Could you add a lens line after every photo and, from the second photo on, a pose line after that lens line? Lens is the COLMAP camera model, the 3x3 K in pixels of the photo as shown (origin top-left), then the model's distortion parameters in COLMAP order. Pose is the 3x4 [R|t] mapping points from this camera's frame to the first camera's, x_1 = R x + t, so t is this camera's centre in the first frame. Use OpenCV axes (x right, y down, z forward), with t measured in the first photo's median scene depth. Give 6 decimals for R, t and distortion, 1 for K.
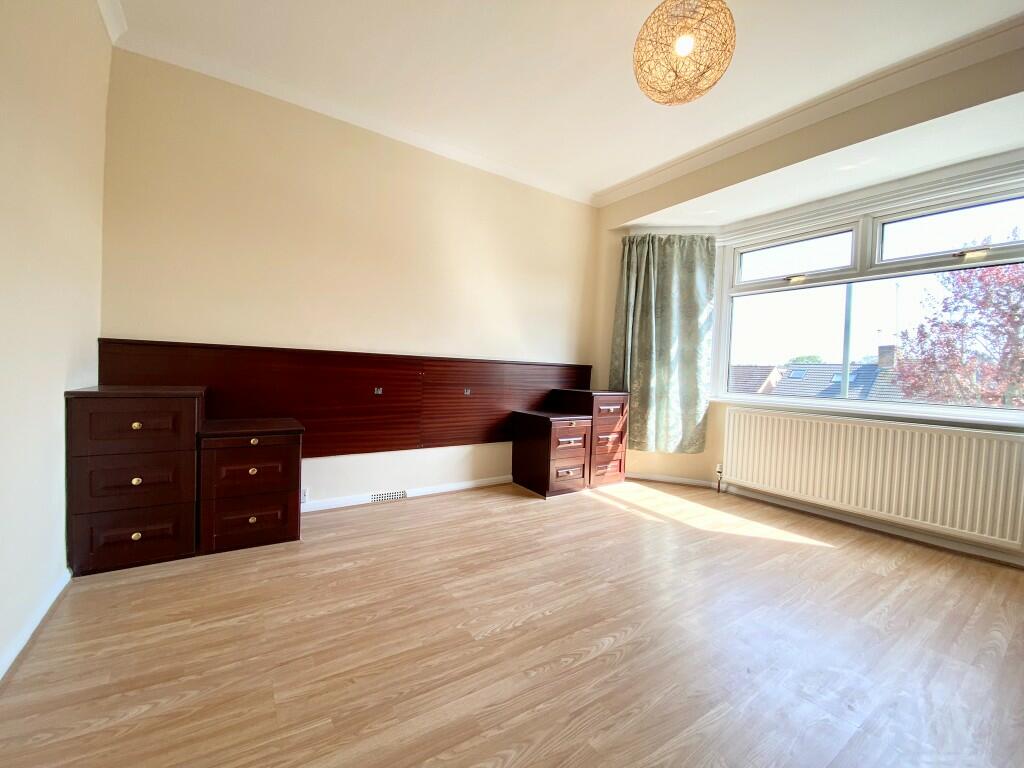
lens RADIAL K [[412.4, 0, 510.7], [0, 412.4, 383.2], [0, 0, 1]] dist [0.025538, -0.022462]
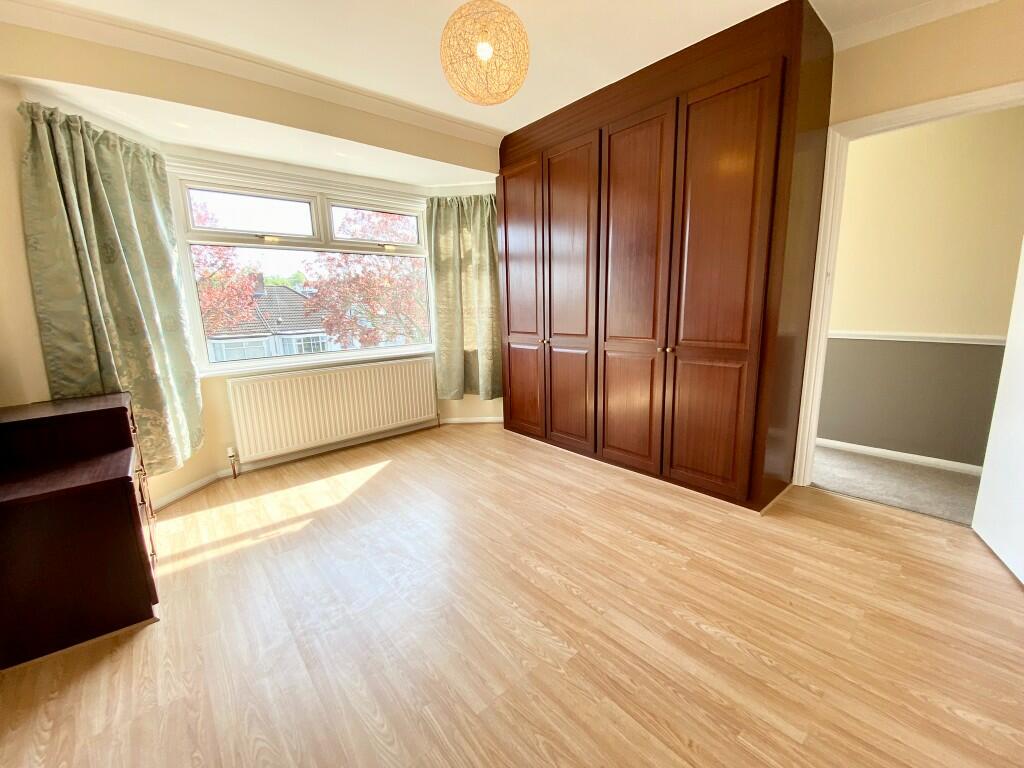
lens RADIAL K [[412.4, 0, 510.7], [0, 412.4, 383.2], [0, 0, 1]] dist [0.025538, -0.022462]
pose [[-0.113689, -0.224620, 0.967792, -0.488381], [0.052174, 0.971414, 0.231589, -0.137537], [-0.992146, 0.076823, -0.098719, 0.664948]]
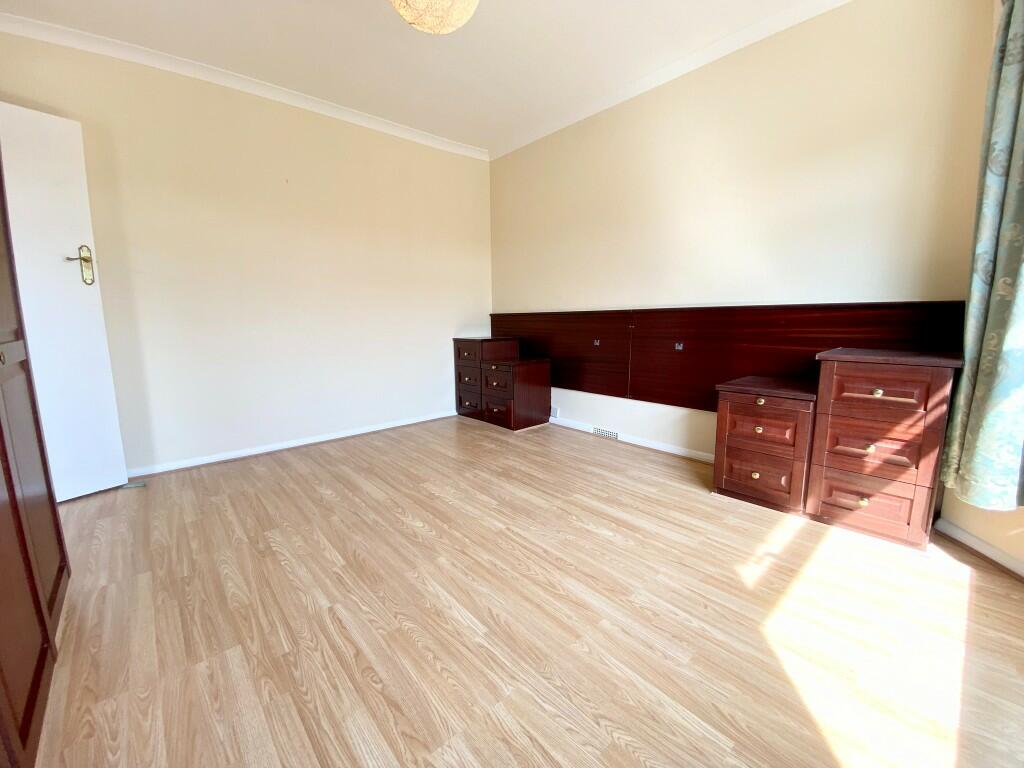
lens RADIAL K [[412.4, 0, 510.7], [0, 412.4, 383.2], [0, 0, 1]] dist [0.025538, -0.022462]
pose [[0.129061, 0.115633, -0.984872, 0.876292], [-0.015884, 0.993292, 0.114540, 0.002933], [0.991509, 0.000861, 0.130032, 0.632676]]
